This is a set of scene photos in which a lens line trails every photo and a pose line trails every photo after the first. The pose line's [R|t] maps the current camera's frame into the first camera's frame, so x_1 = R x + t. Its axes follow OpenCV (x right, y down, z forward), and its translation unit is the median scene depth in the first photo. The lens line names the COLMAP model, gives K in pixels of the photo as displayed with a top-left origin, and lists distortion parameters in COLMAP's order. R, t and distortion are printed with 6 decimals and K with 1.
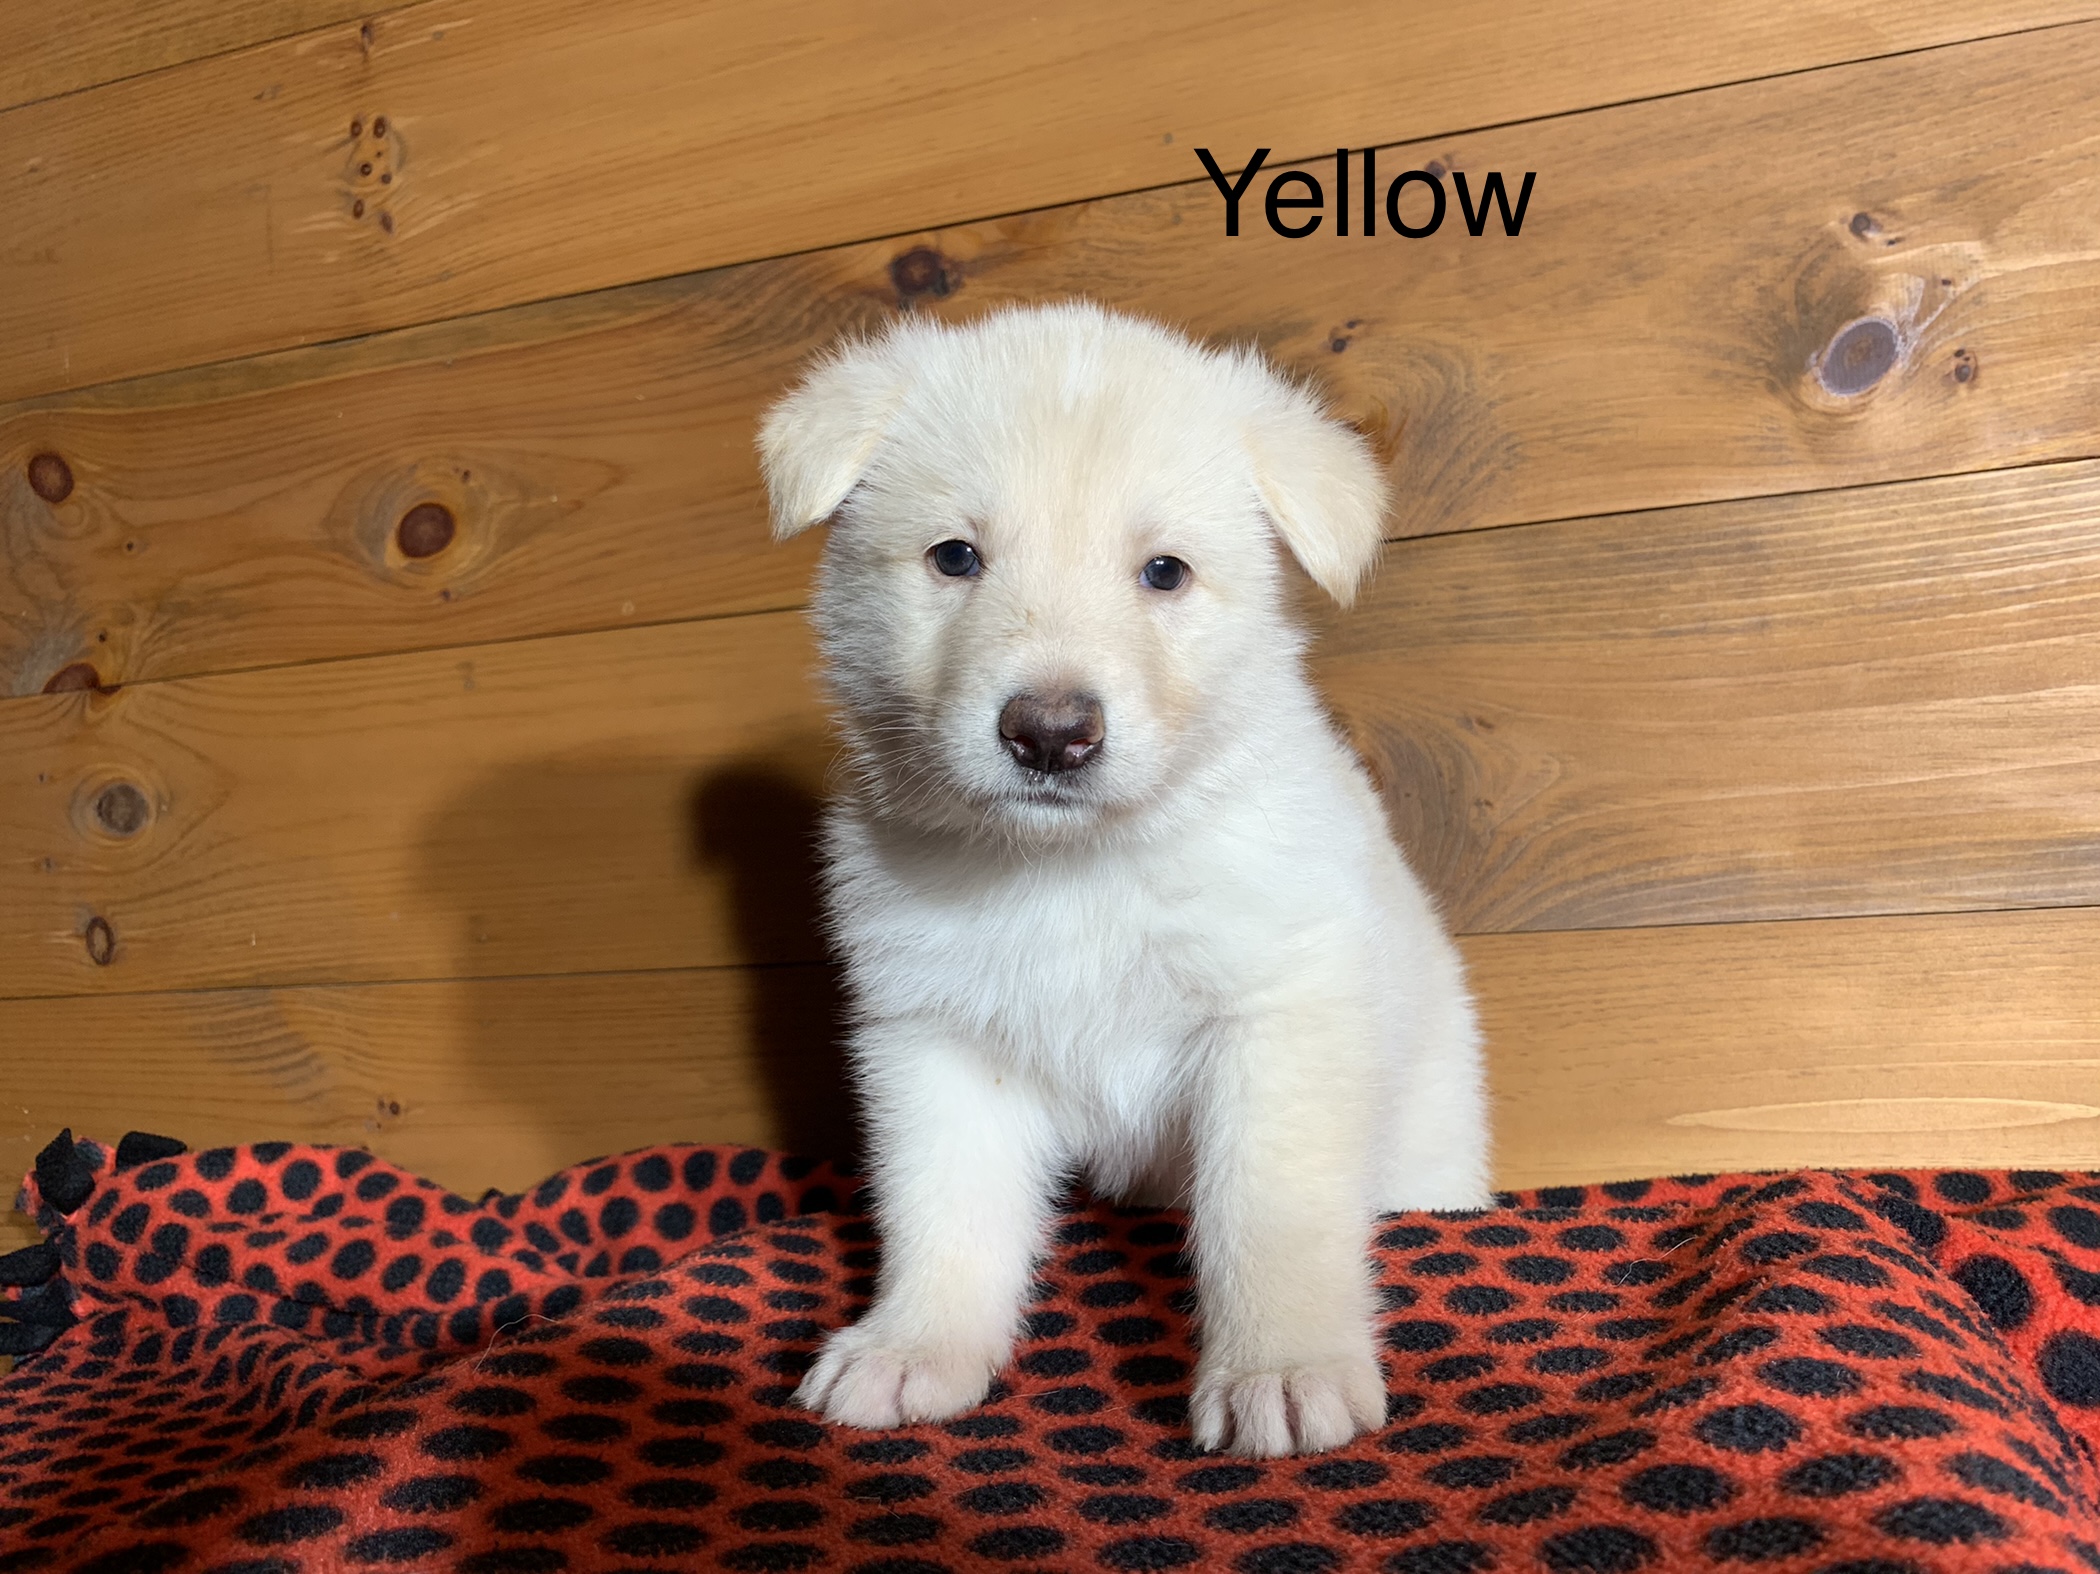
lens RADIAL K [[1591.8, 0, 1058.0], [0, 1591.8, 774.1], [0, 0, 1]] dist [-0.007252, 0.004253]
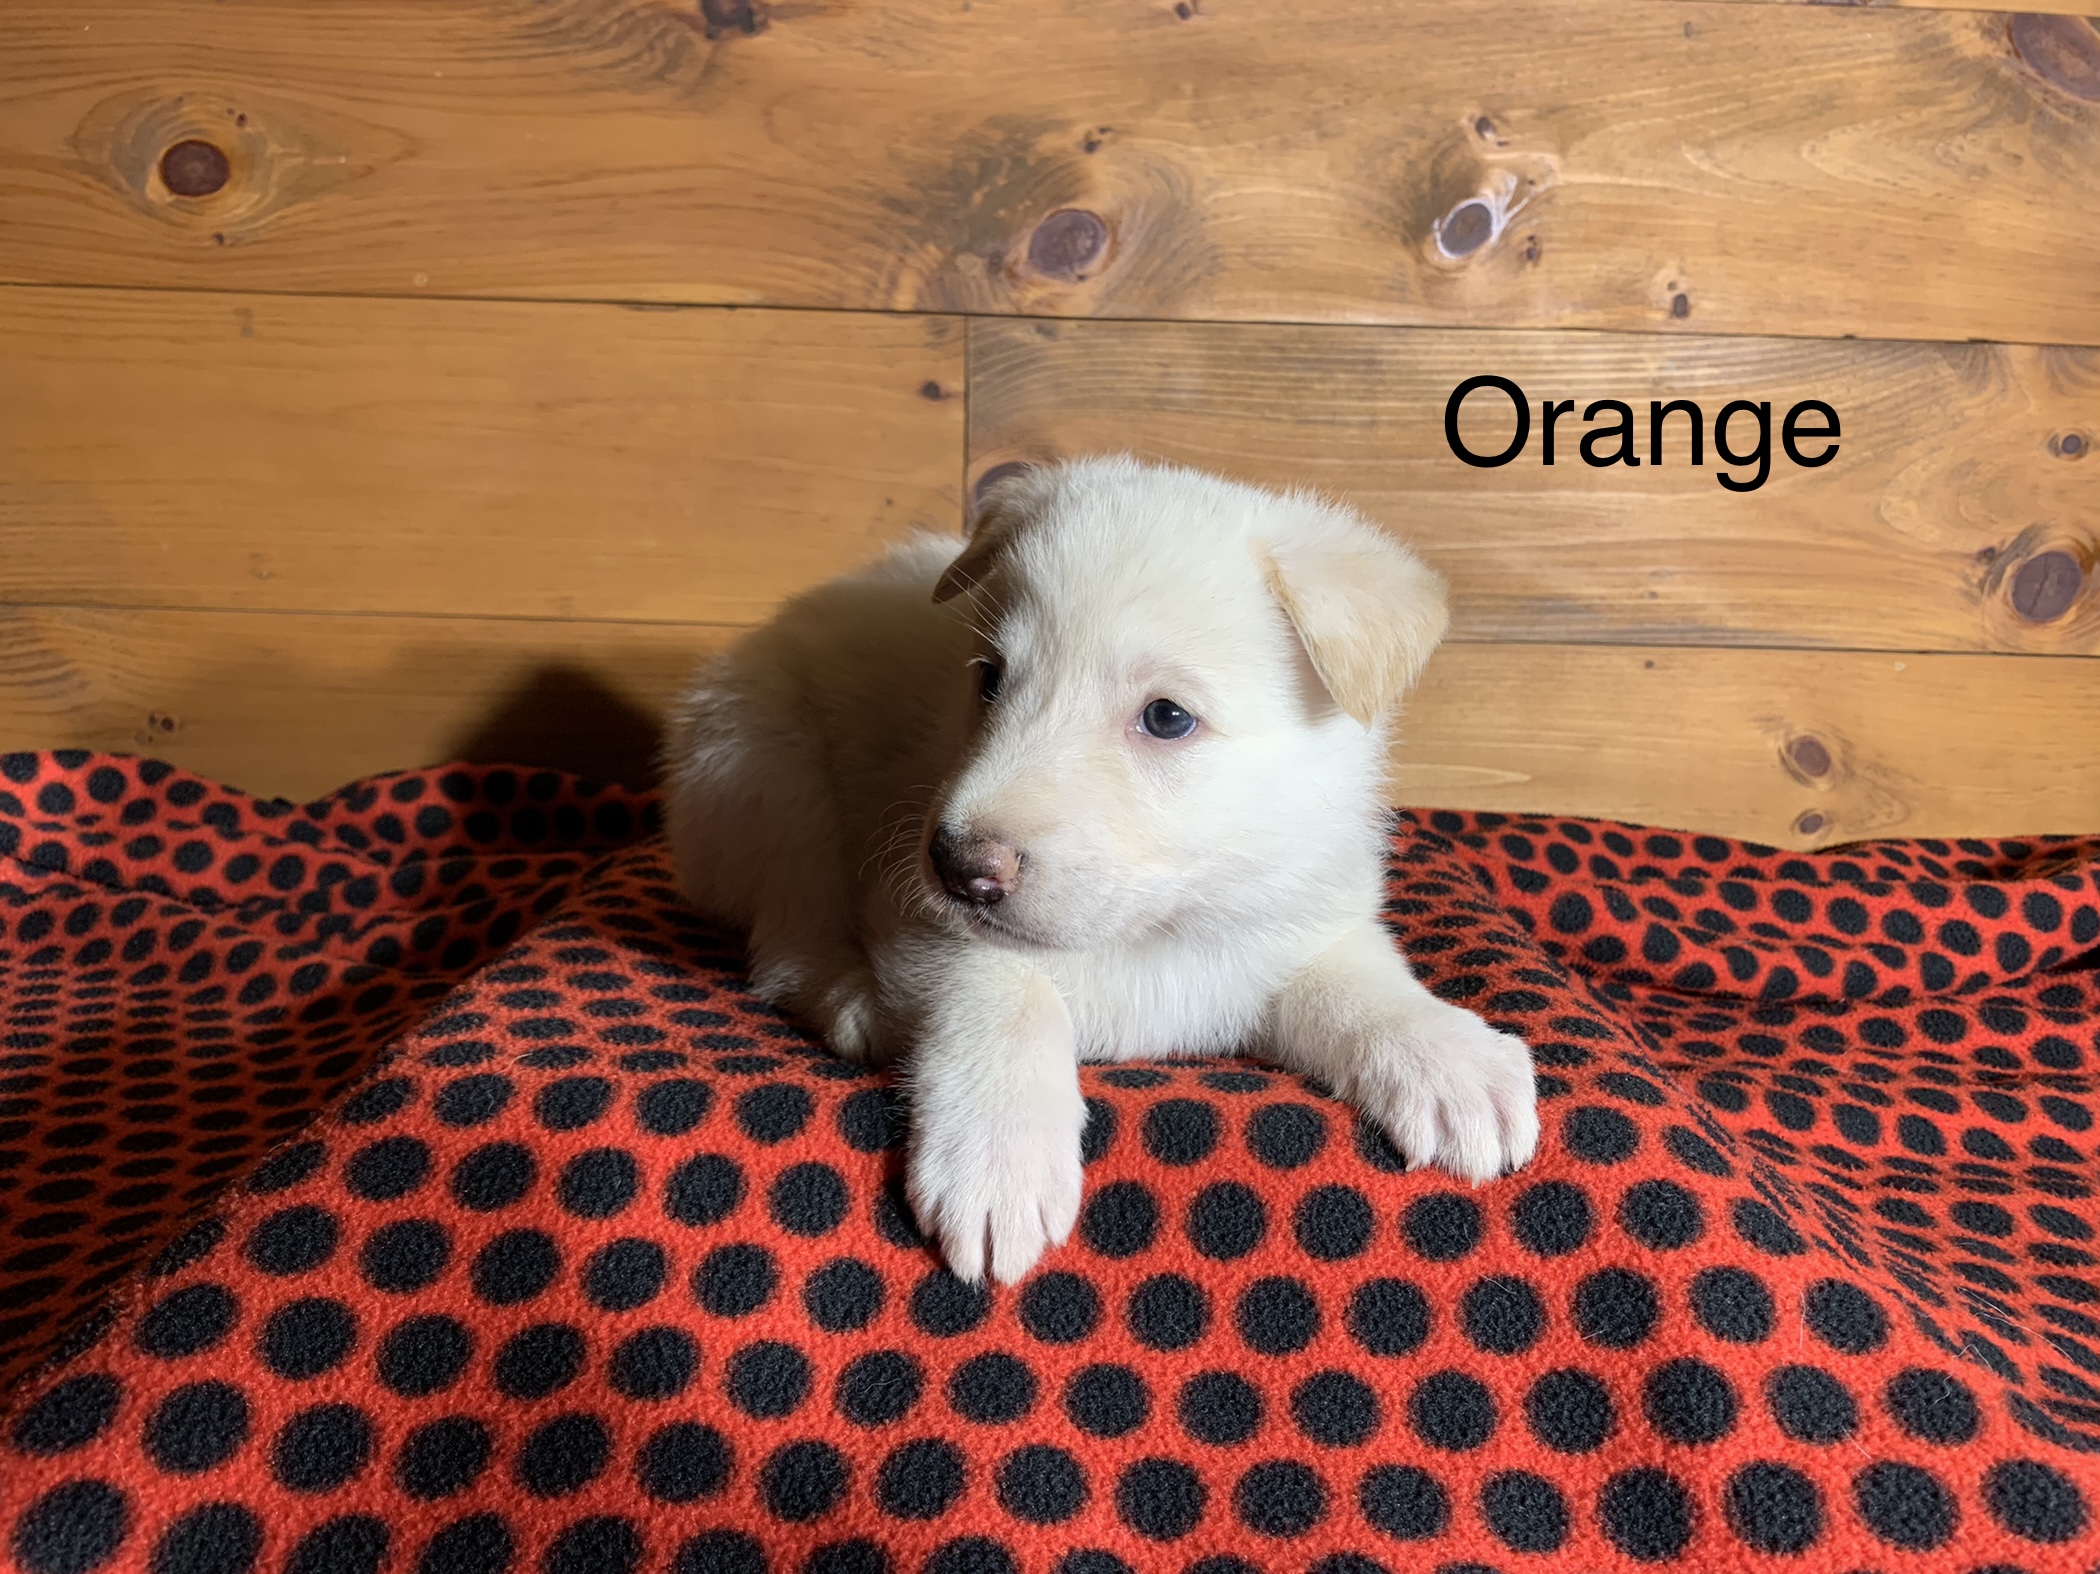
lens RADIAL K [[1596.9, 0, 1022.2], [0, 1596.9, 781.7], [0, 0, 1]] dist [-0.008946, 0.009781]
pose [[0.948896, 0.033480, 0.313809, -0.221513], [-0.101182, 0.974139, 0.202026, -0.033330], [-0.298930, -0.223453, 0.927744, -0.210783]]
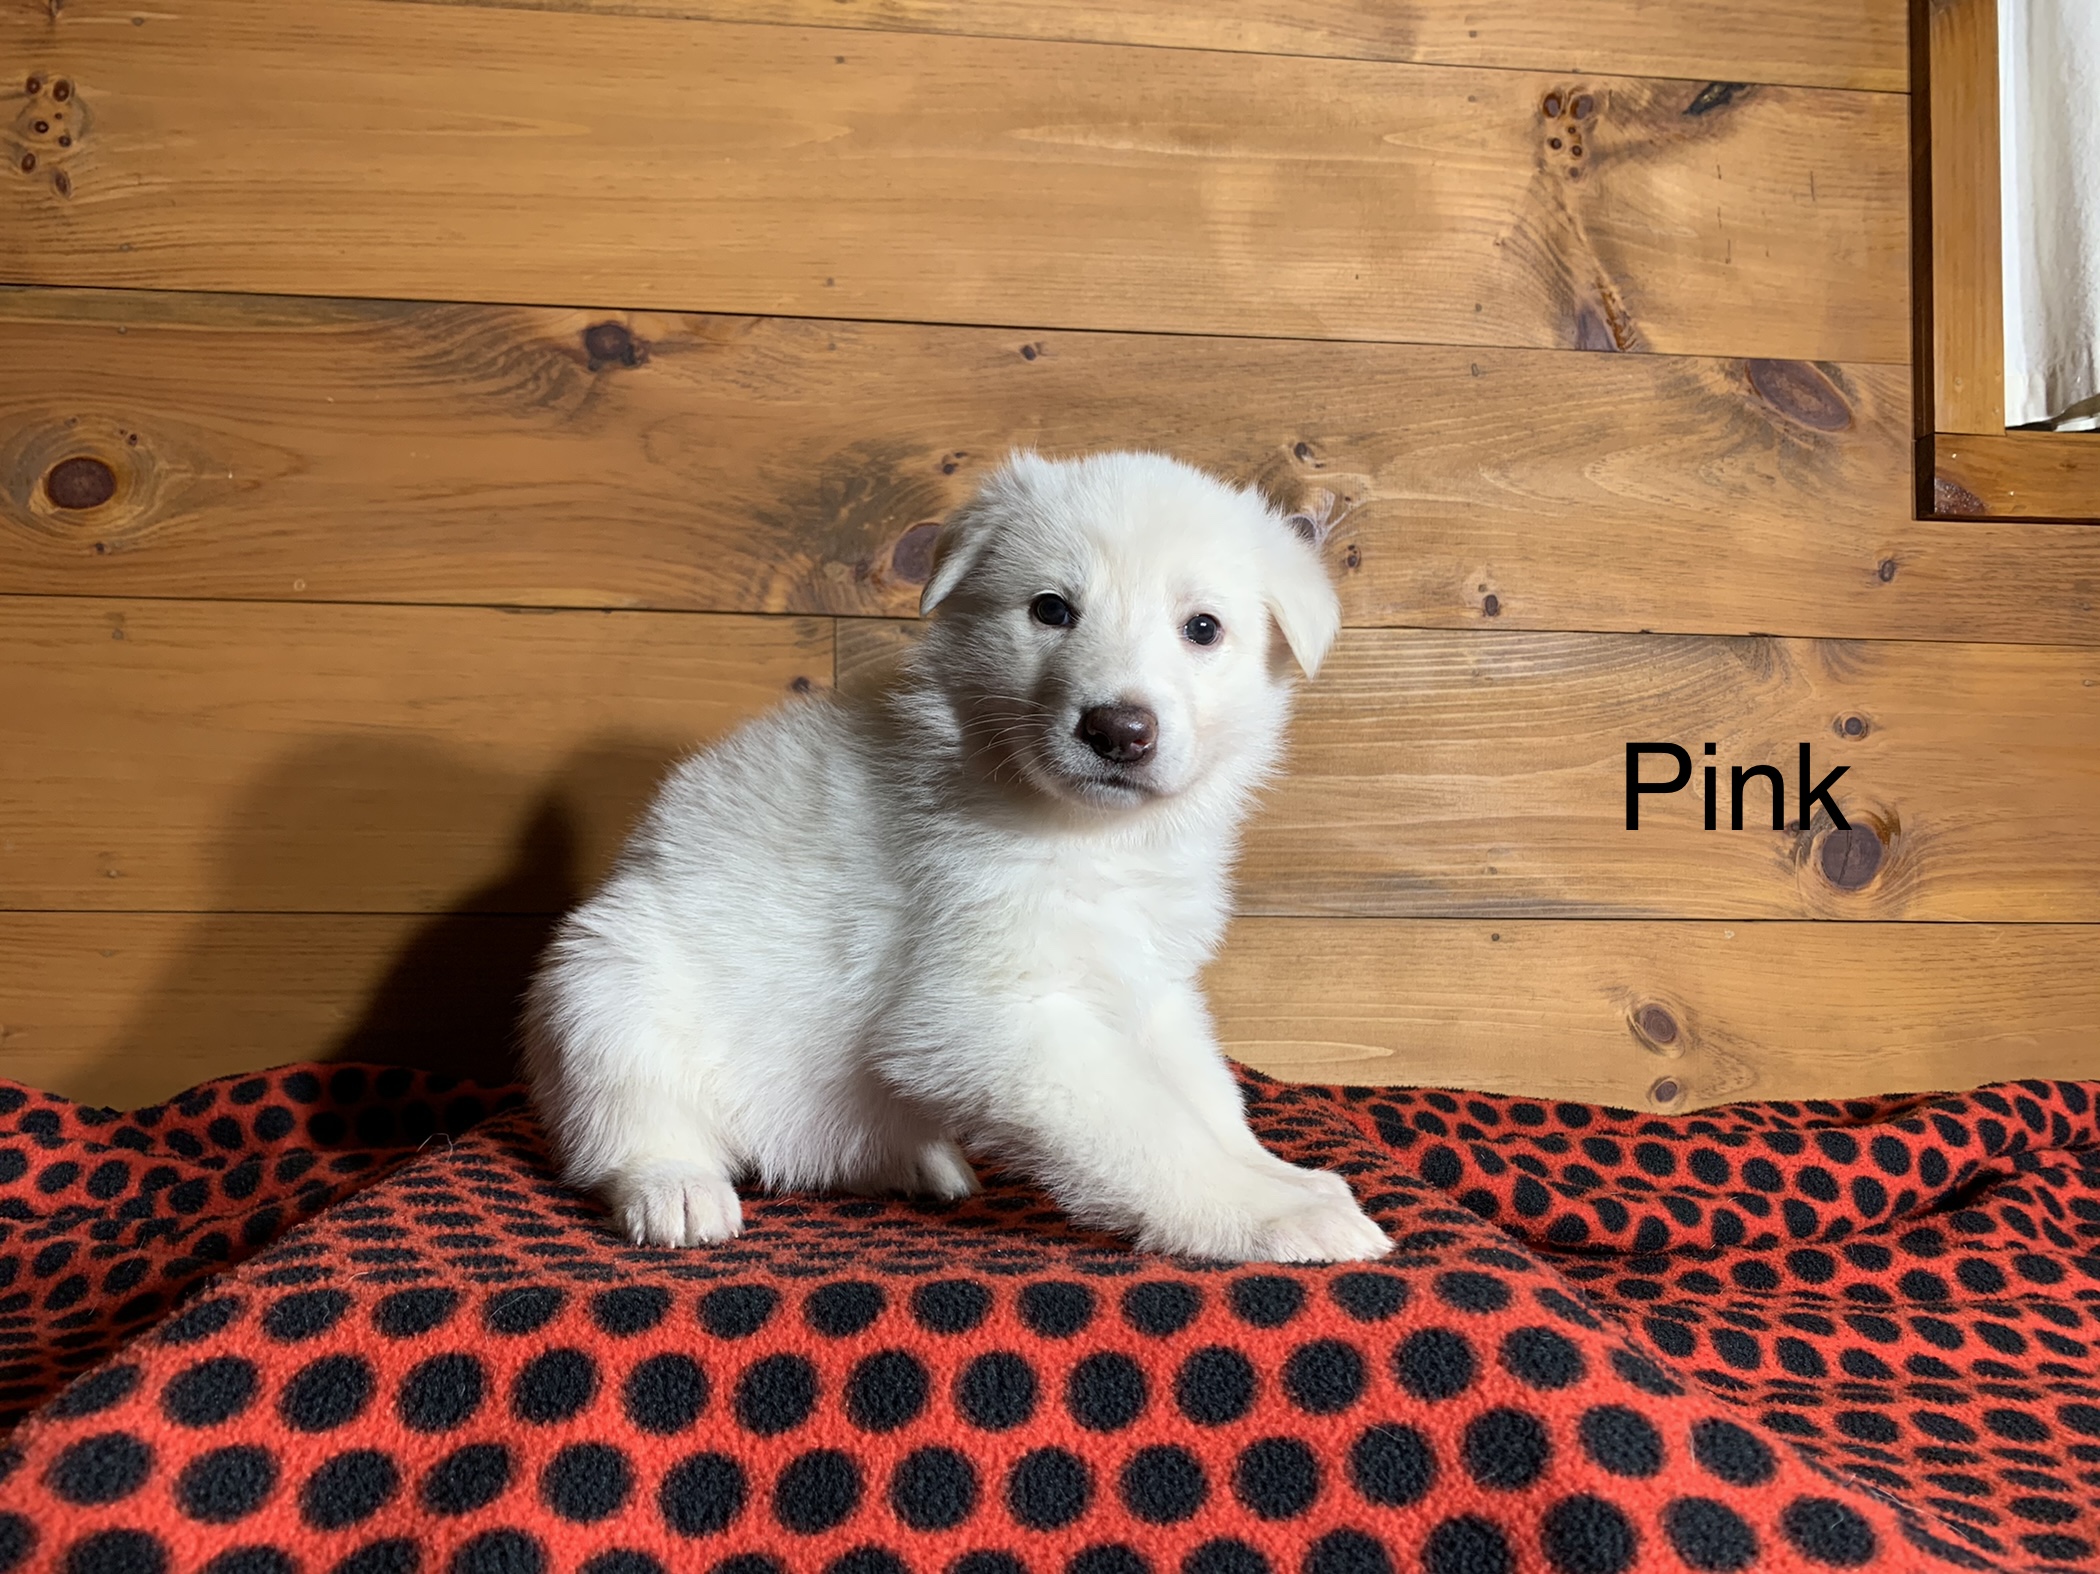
lens RADIAL K [[1590.8, 0, 1013.3], [0, 1590.8, 784.8], [0, 0, 1]] dist [0.002364, -0.001581]
pose [[0.923728, 0.090130, 0.372293, -0.220948], [-0.086553, 0.995899, -0.026347, 0.022002], [-0.373141, -0.007886, 0.927741, -0.229248]]
